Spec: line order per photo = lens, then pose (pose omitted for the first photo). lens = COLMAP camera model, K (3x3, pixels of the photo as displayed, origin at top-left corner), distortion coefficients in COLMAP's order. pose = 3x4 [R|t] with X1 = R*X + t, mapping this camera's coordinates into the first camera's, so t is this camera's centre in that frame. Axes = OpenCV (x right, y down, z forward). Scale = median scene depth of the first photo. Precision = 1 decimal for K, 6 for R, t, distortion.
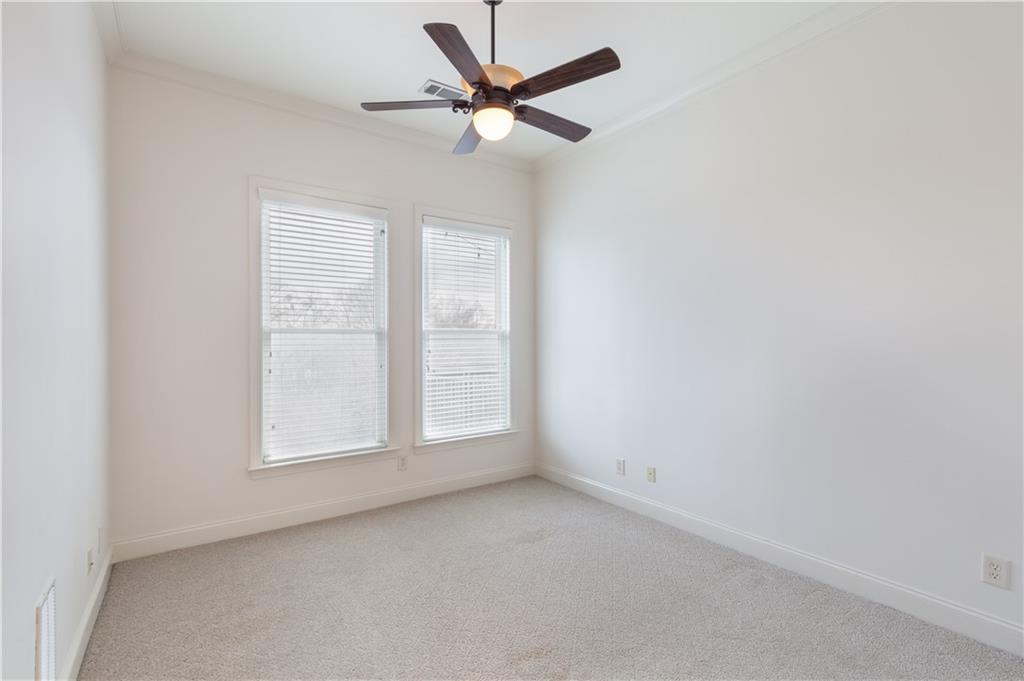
lens RADIAL K [[487.6, 0, 490.0], [0, 487.6, 346.4], [0, 0, 1]] dist [0.004202, -0.000101]
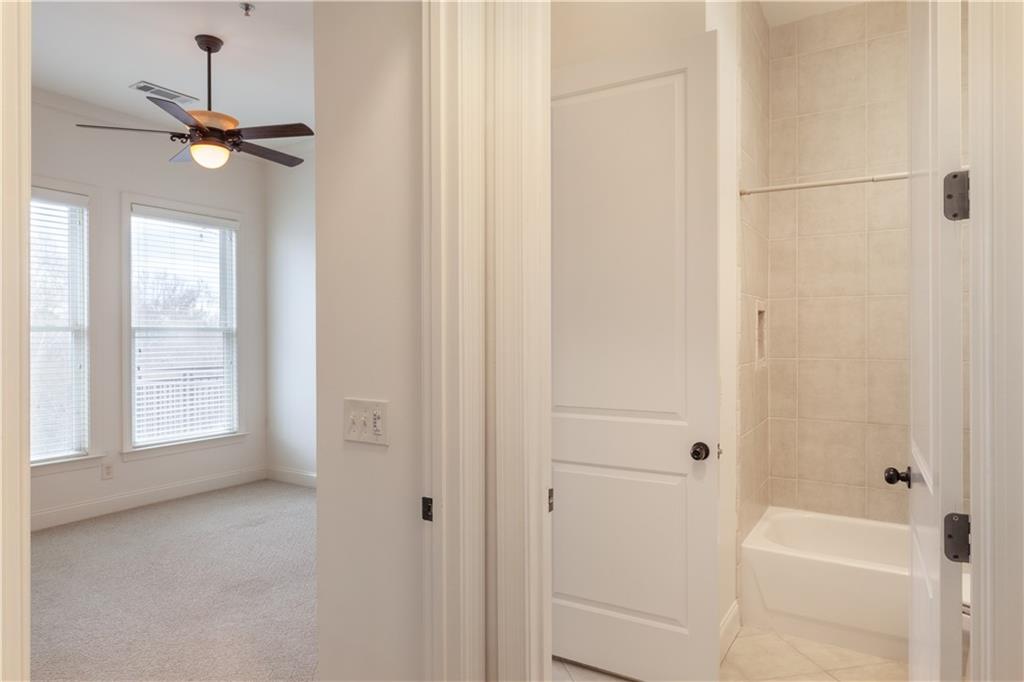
lens RADIAL K [[621.8, 0, 512.0], [0, 621.8, 341.0], [0, 0, 1]] dist [-0.001163, -0.000068]
pose [[0.906389, -0.003420, 0.422431, 0.018380], [0.005947, 0.999971, -0.004663, 0.002010], [-0.422403, 0.006738, 0.906383, -0.384307]]
